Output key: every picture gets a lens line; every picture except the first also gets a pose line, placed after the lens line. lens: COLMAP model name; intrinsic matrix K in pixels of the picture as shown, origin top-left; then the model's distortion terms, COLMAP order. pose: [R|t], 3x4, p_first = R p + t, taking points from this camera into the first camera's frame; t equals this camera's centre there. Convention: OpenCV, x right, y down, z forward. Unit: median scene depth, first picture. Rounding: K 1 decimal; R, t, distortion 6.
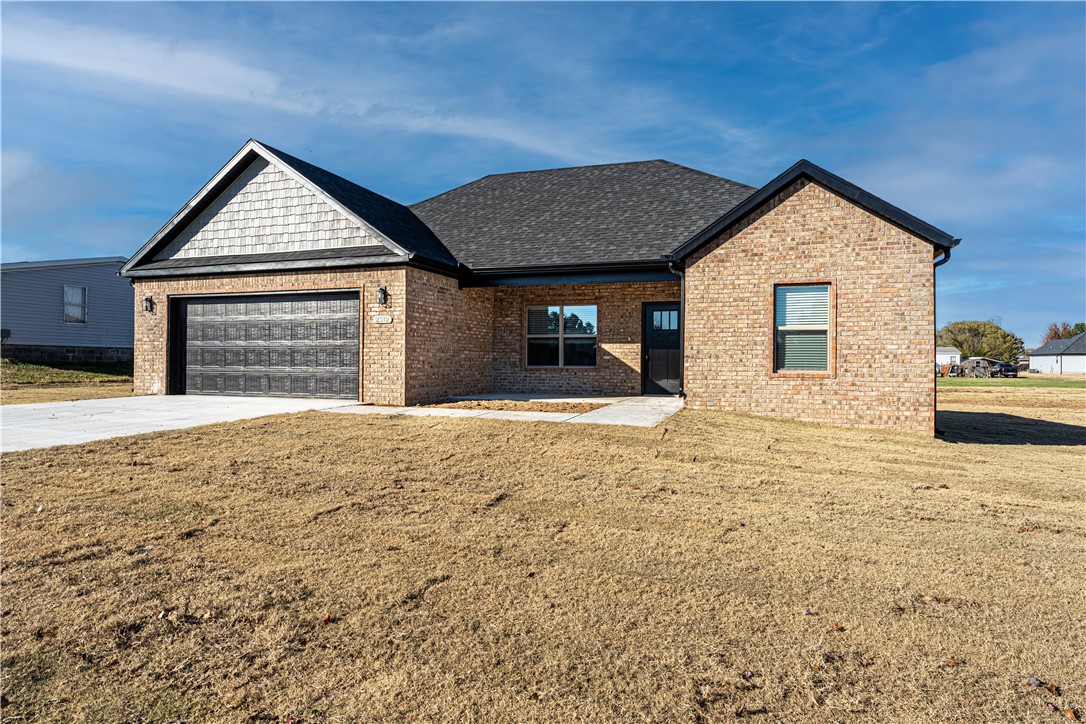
lens RADIAL K [[602.1, 0, 539.8], [0, 602.1, 359.5], [0, 0, 1]] dist [-0.015512, 0.000287]
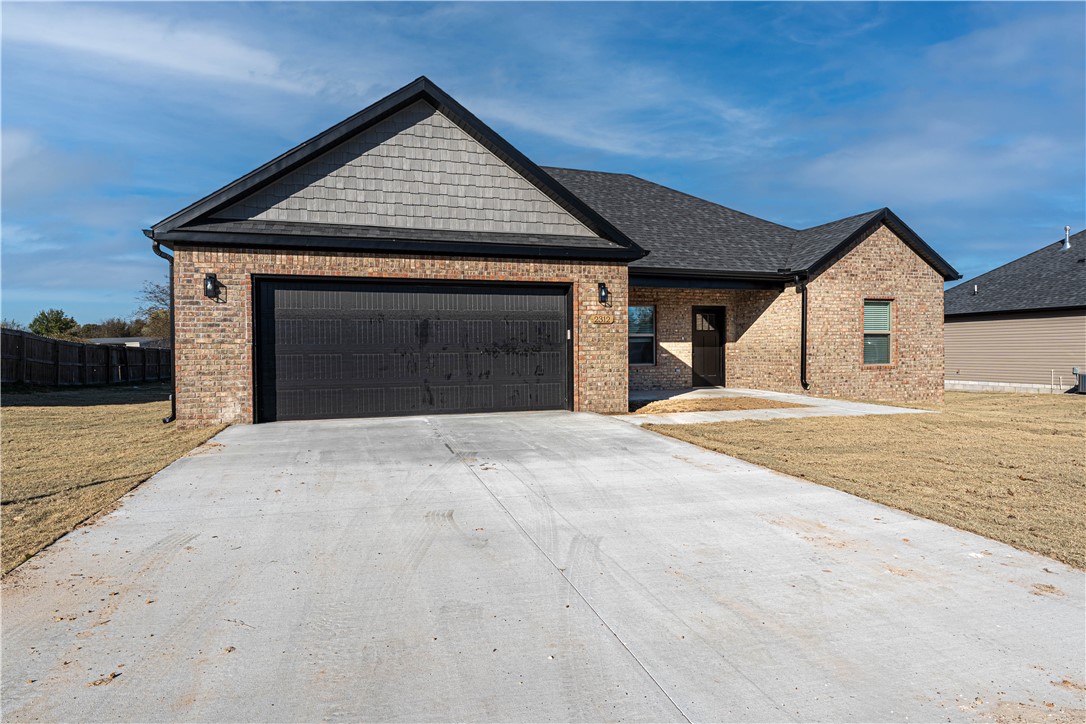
lens RADIAL K [[587.6, 0, 517.4], [0, 587.6, 363.3], [0, 0, 1]] dist [-0.012775, -0.002413]
pose [[0.820797, -0.025985, 0.570629, -0.867657], [0.013308, 0.999563, 0.026377, -0.024826], [-0.571066, -0.014056, 0.820784, 0.338996]]
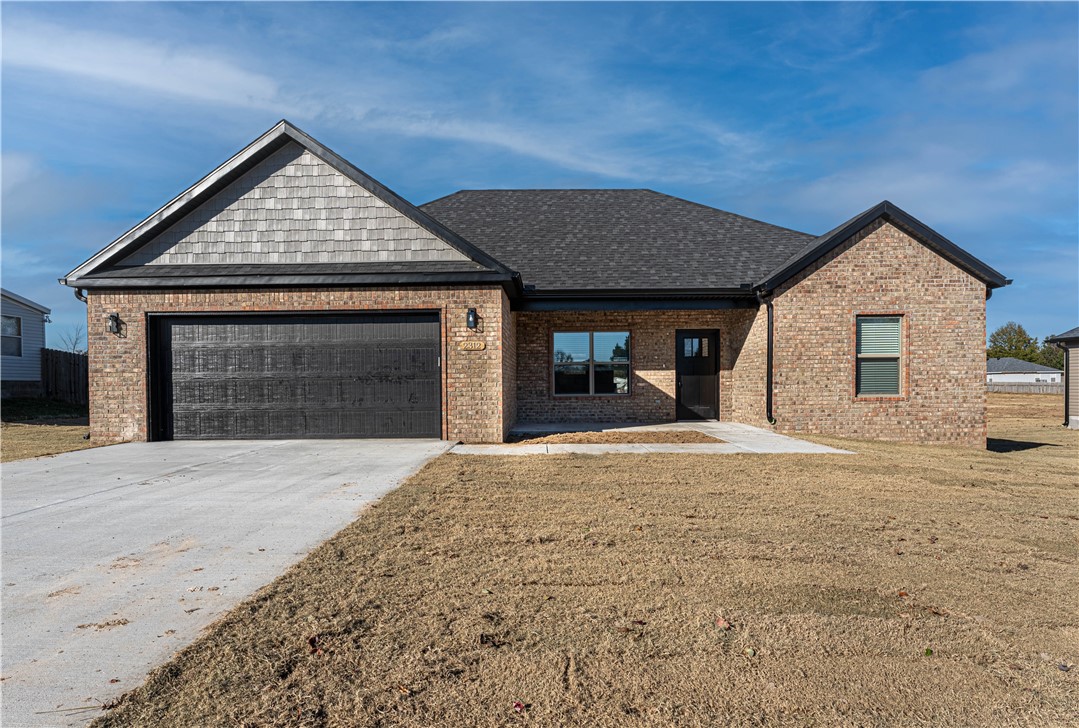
lens RADIAL K [[588.2, 0, 528.1], [0, 588.2, 398.2], [0, 0, 1]] dist [-0.012016, -0.000333]
pose [[0.953377, -0.022154, 0.300969, -0.439775], [0.014959, 0.999545, 0.026189, -0.010988], [-0.301412, -0.020465, 0.953274, 0.152954]]
